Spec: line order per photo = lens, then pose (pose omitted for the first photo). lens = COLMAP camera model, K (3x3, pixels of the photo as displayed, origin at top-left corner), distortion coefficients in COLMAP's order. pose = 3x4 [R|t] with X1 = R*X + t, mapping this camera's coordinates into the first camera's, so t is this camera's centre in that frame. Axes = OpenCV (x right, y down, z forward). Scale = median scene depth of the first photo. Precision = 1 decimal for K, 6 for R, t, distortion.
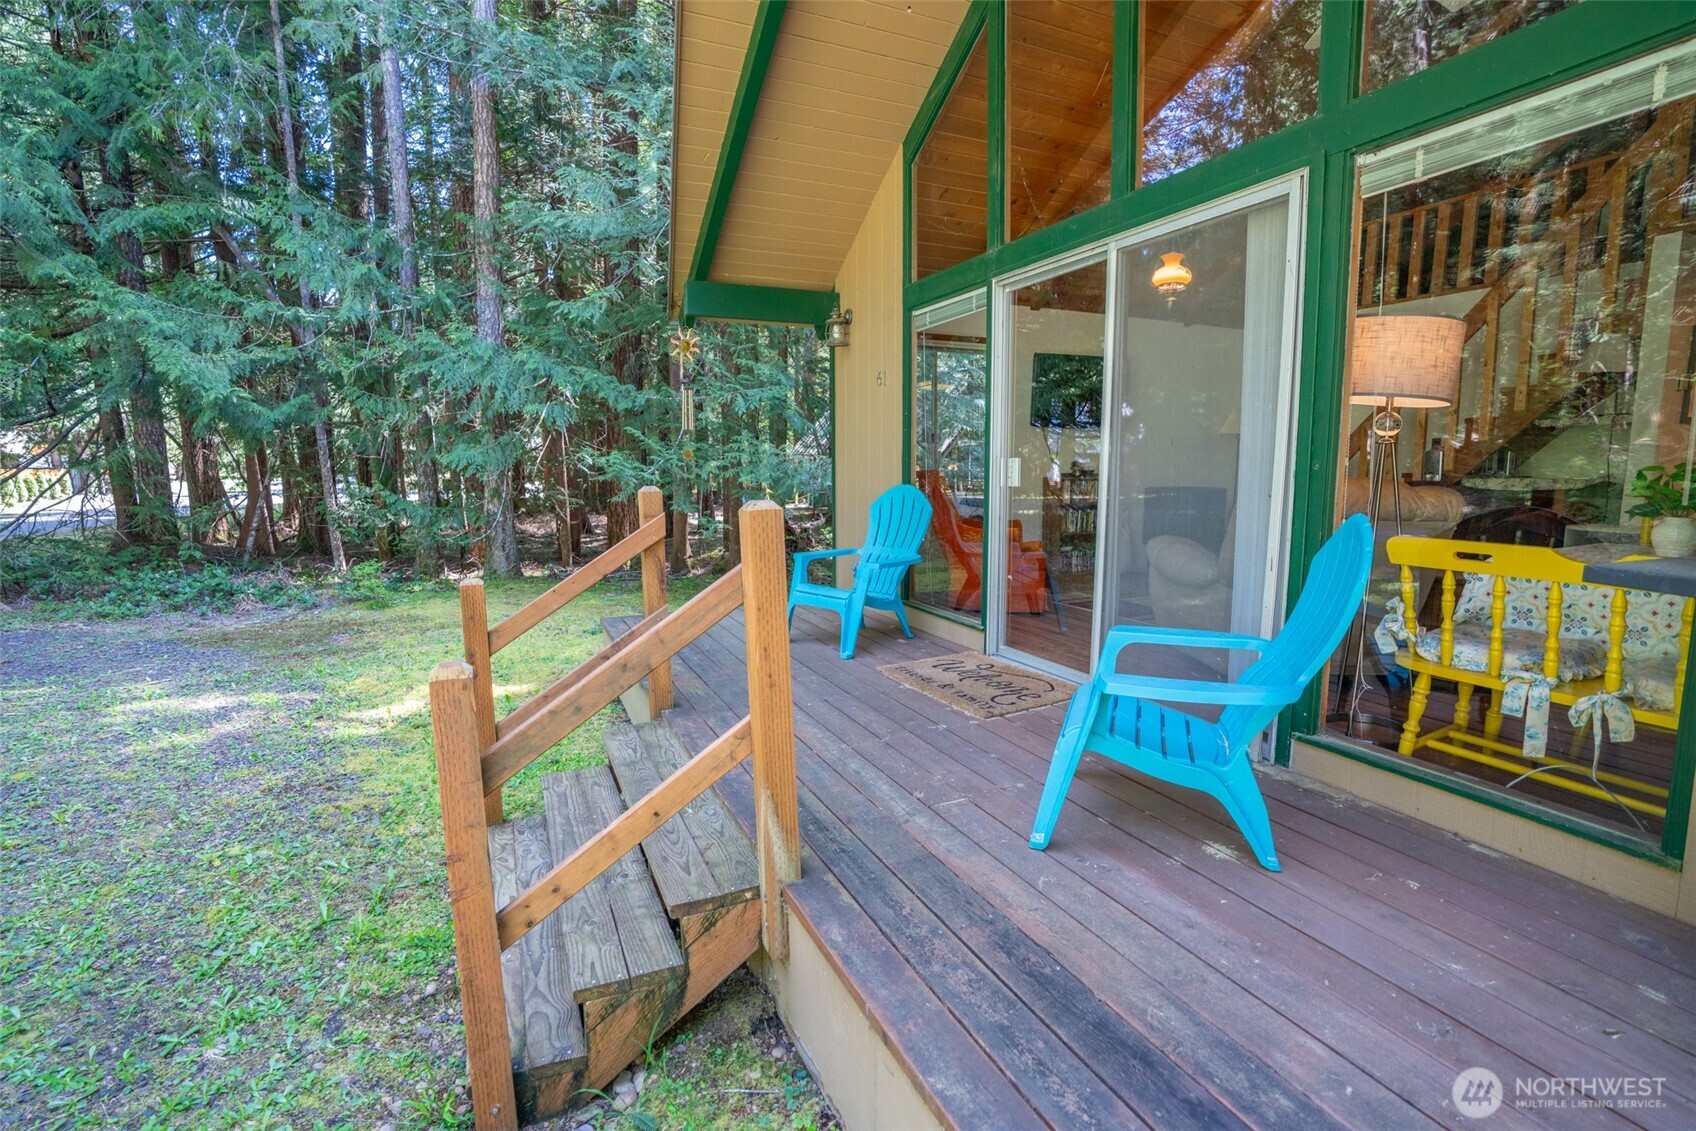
lens RADIAL K [[775.1, 0, 839.4], [0, 775.1, 560.4], [0, 0, 1]] dist [-0.040935, 0.010959]
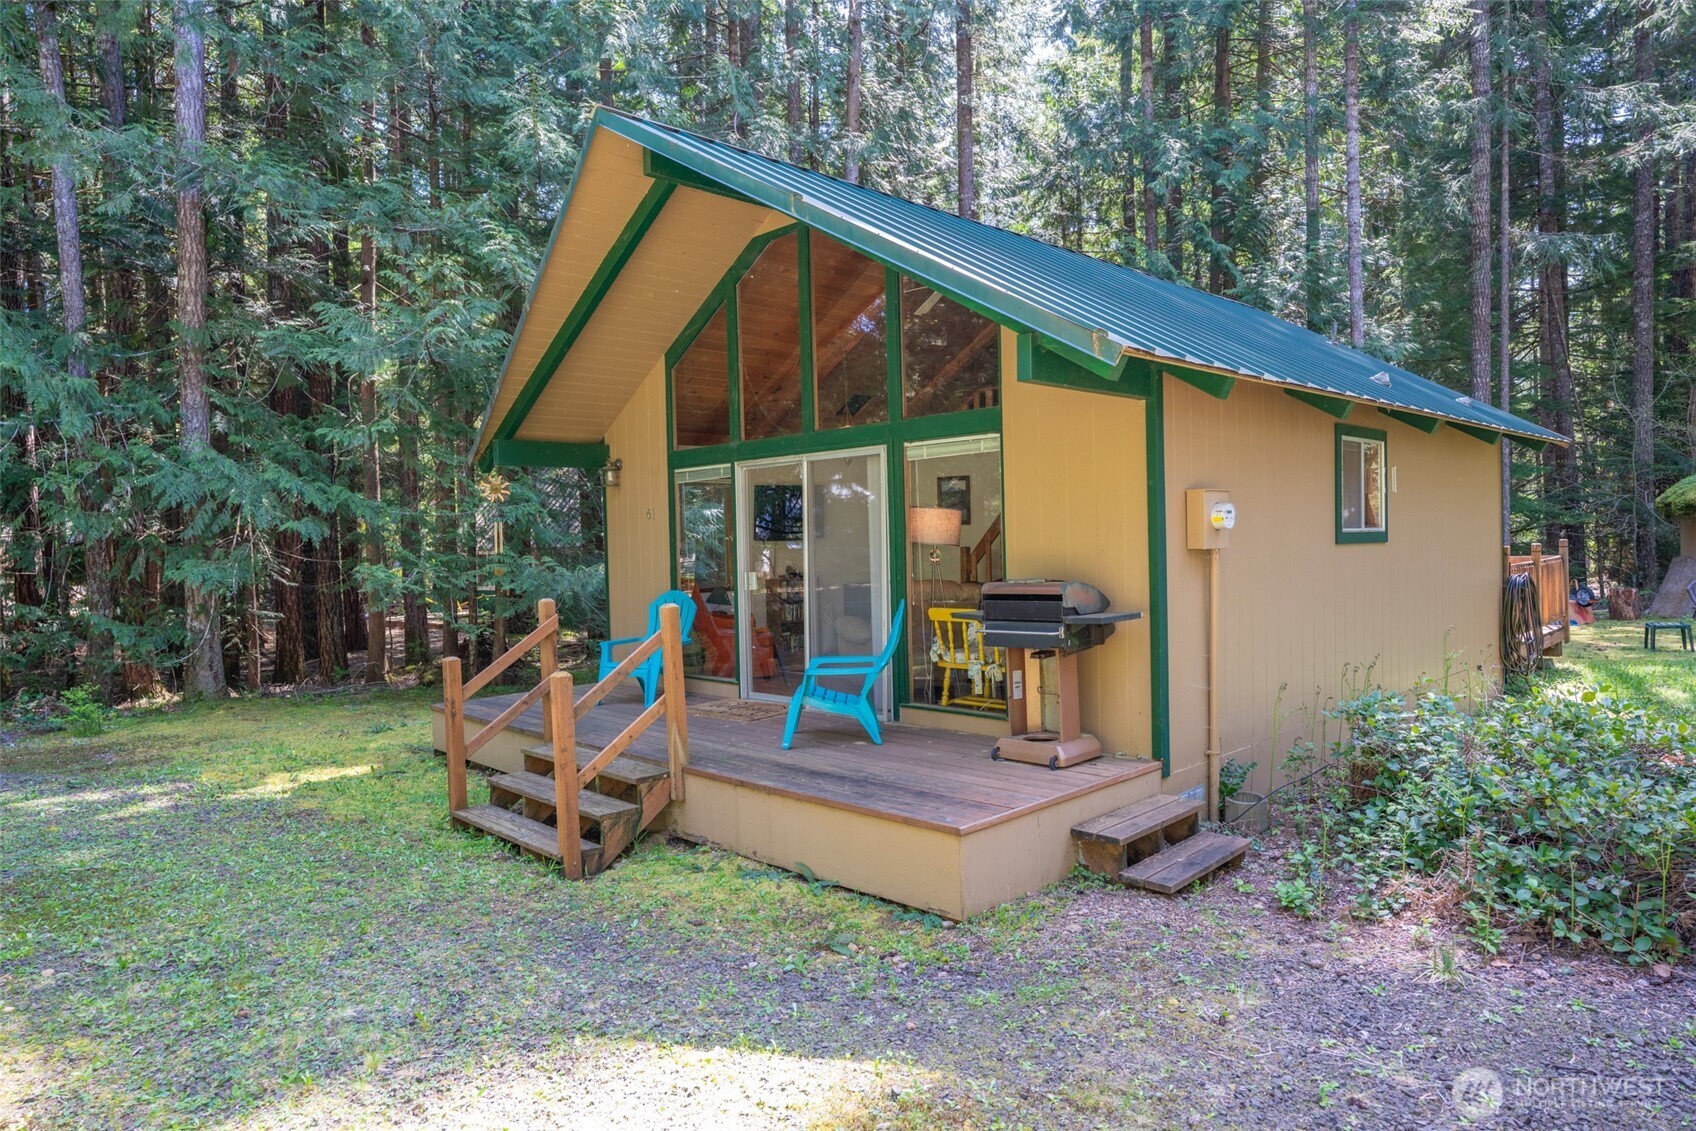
lens RADIAL K [[1064.0, 0, 847.5], [0, 1064.0, 565.4], [0, 0, 1]] dist [-0.006326, -0.000522]
pose [[0.937612, -0.022737, 0.346938, -0.332325], [0.061025, 0.993131, -0.099837, 0.079983], [-0.342285, 0.114781, 0.932559, -1.050122]]
